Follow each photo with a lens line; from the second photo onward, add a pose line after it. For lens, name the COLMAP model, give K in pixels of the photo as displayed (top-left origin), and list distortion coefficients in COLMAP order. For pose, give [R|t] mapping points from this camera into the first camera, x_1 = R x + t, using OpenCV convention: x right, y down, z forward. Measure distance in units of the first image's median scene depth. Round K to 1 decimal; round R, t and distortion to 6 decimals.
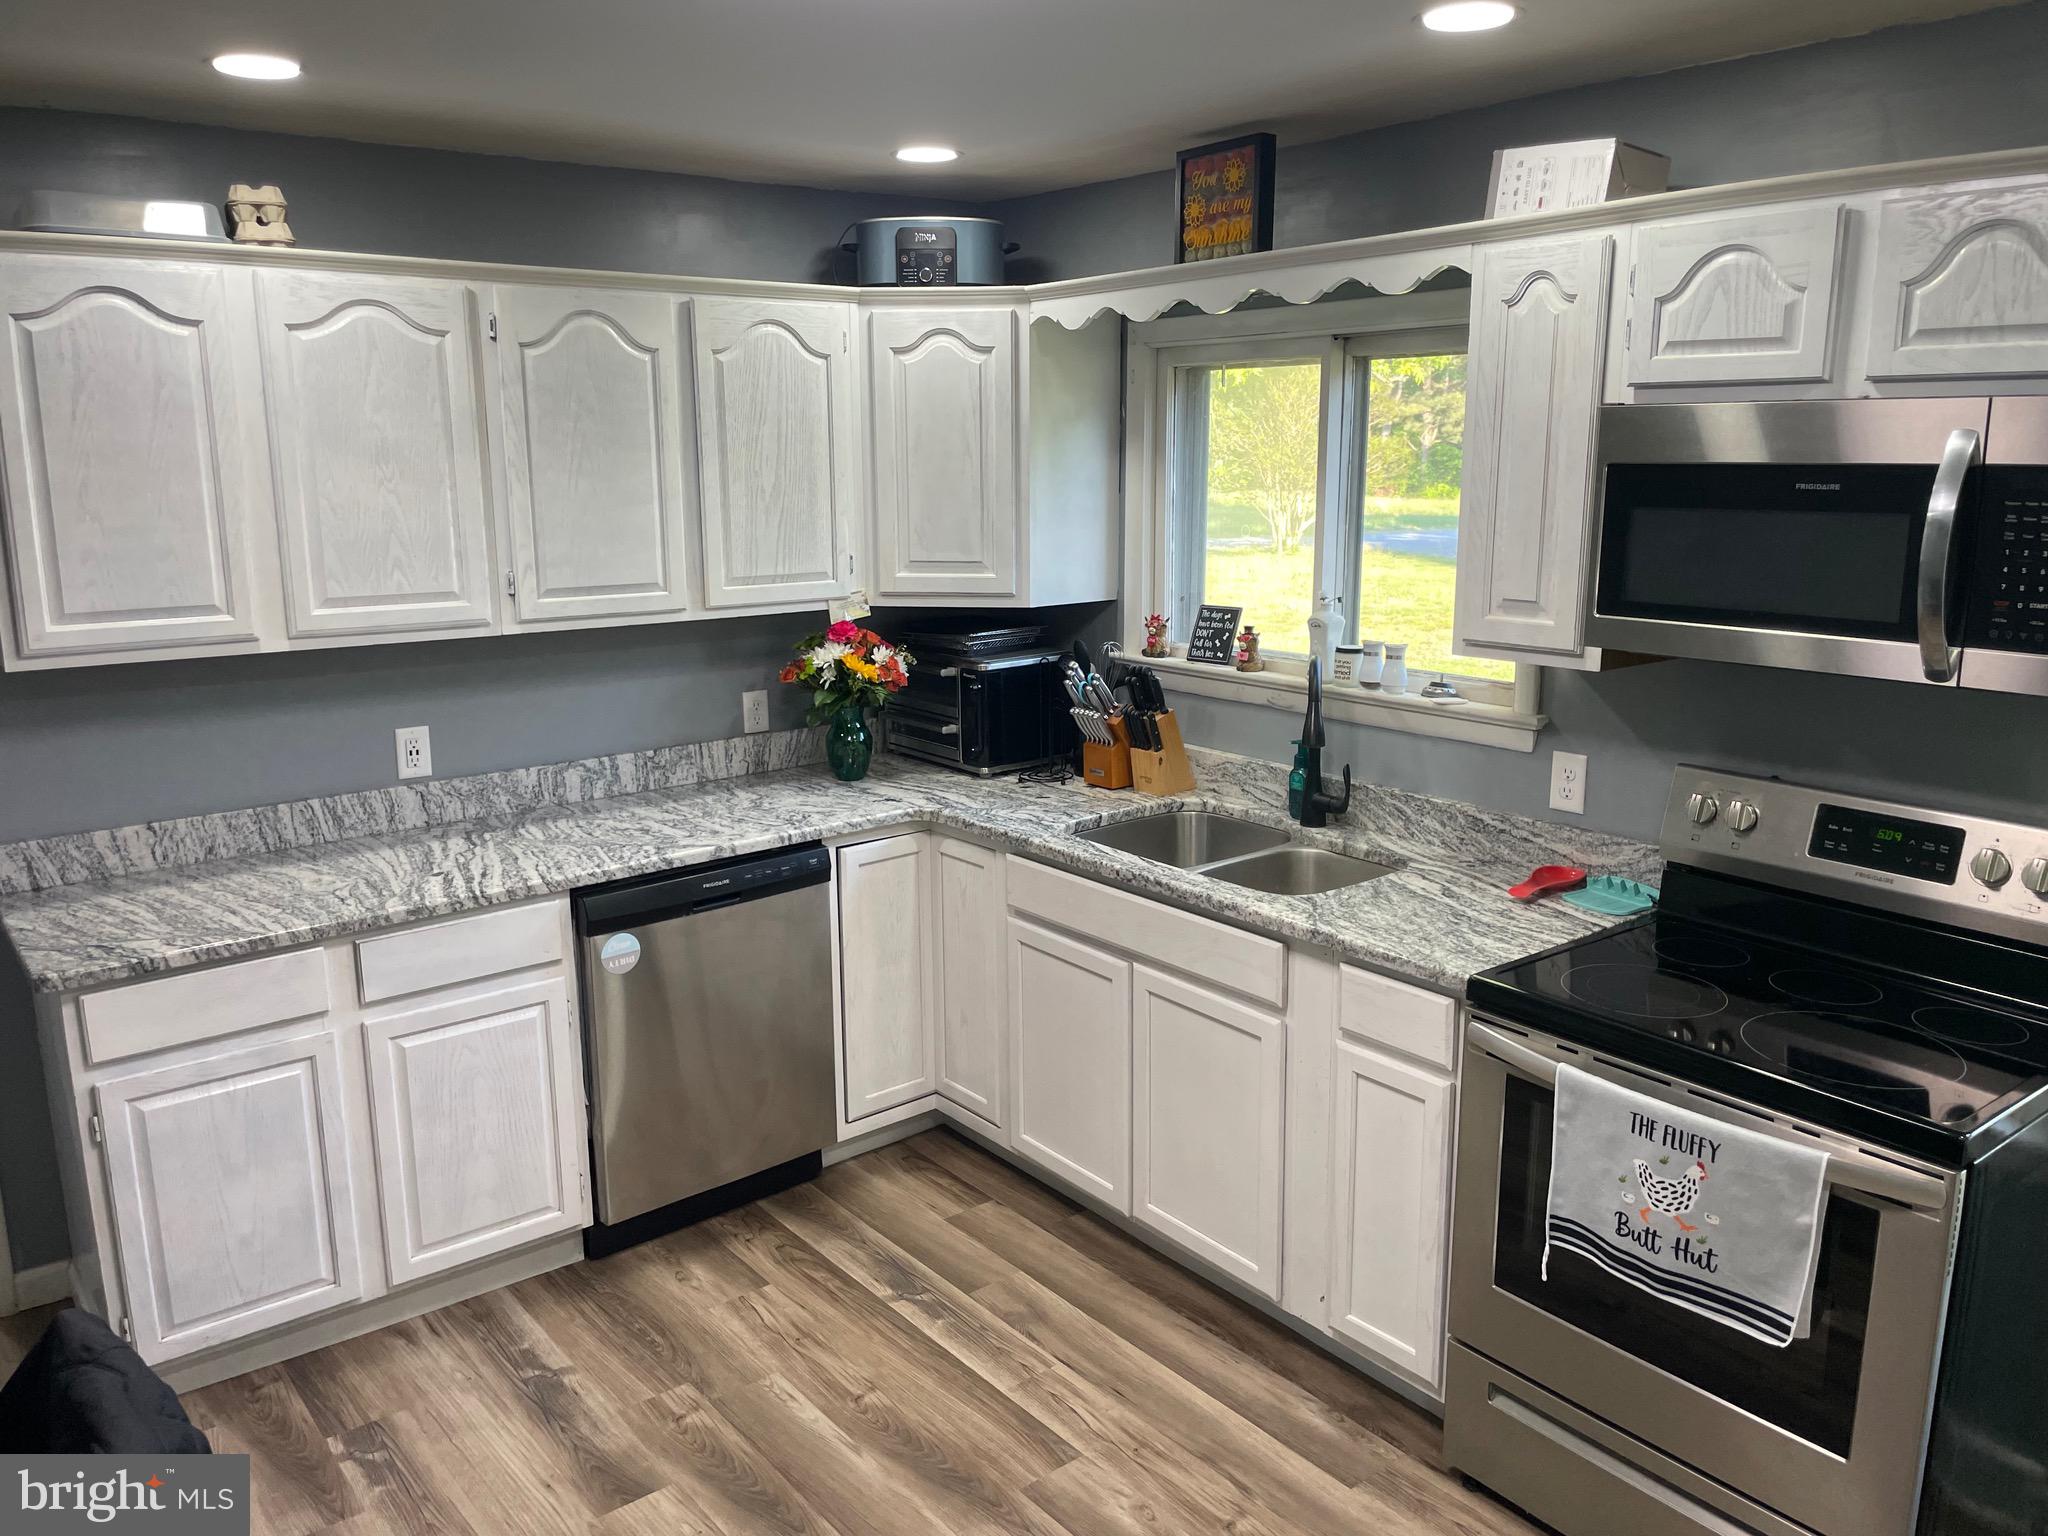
lens RADIAL K [[1552.1, 0, 1024.0], [0, 1552.1, 768.0], [0, 0, 1]] dist [0.092097, -0.112713]
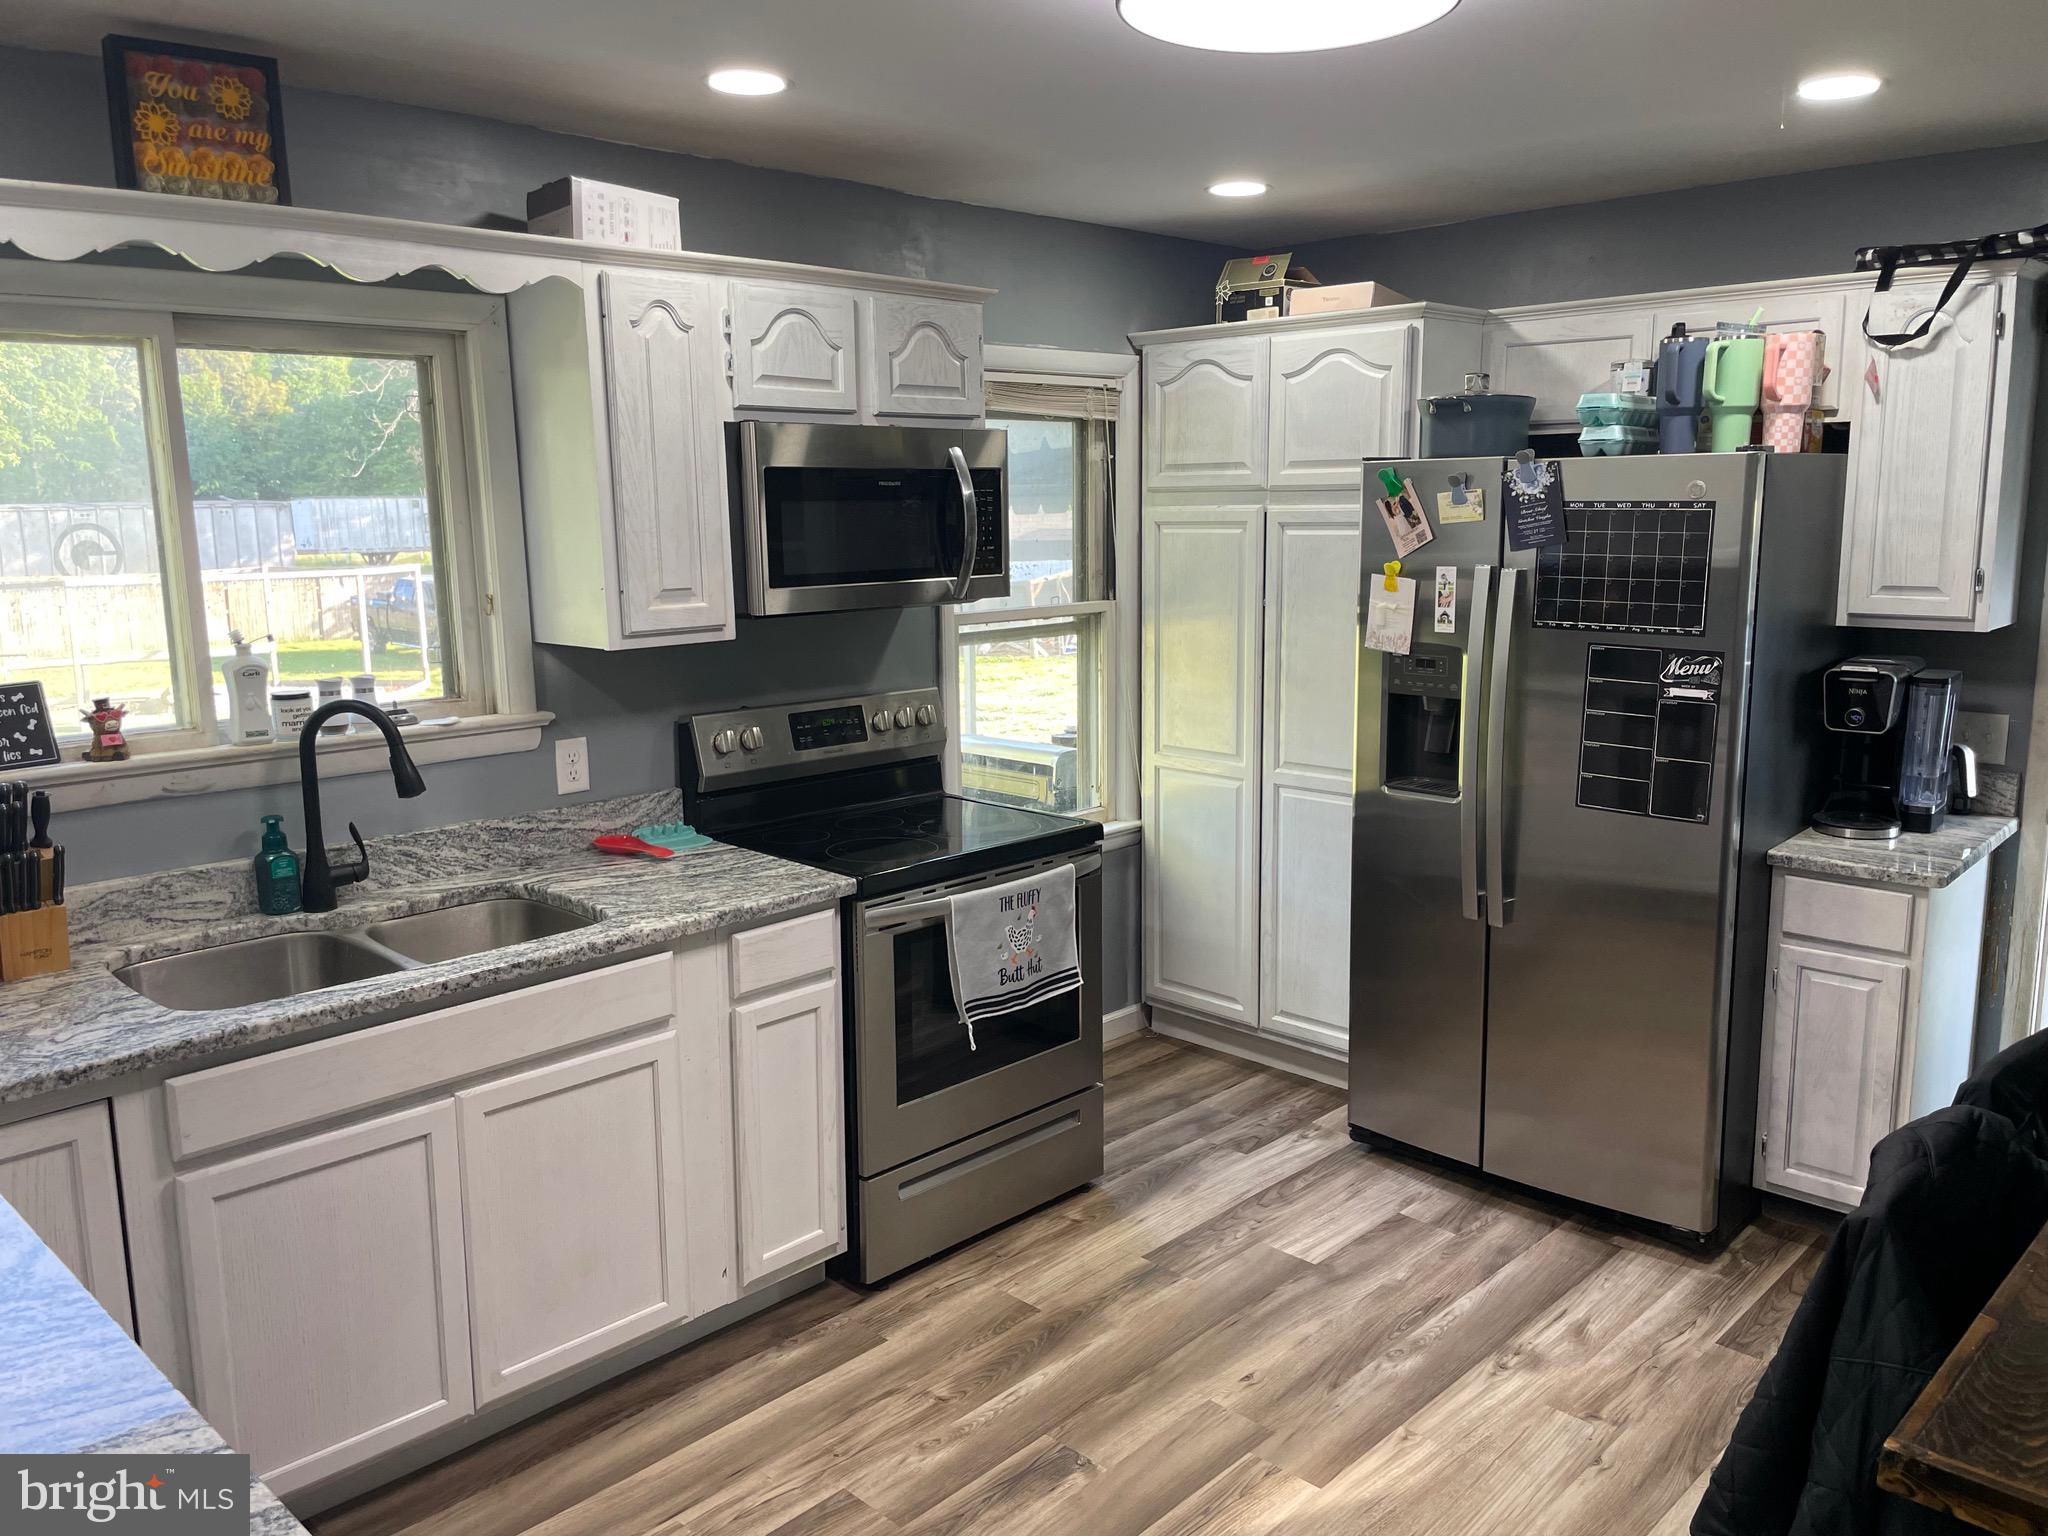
lens RADIAL K [[1550.4, 0, 1028.2], [0, 1550.4, 783.9], [0, 0, 1]] dist [0.093775, -0.120436]
pose [[-0.133648, -0.177994, 0.974913, -0.798228], [0.216097, 0.954833, 0.203952, -0.138897], [-0.967182, 0.237934, -0.089147, 0.834780]]
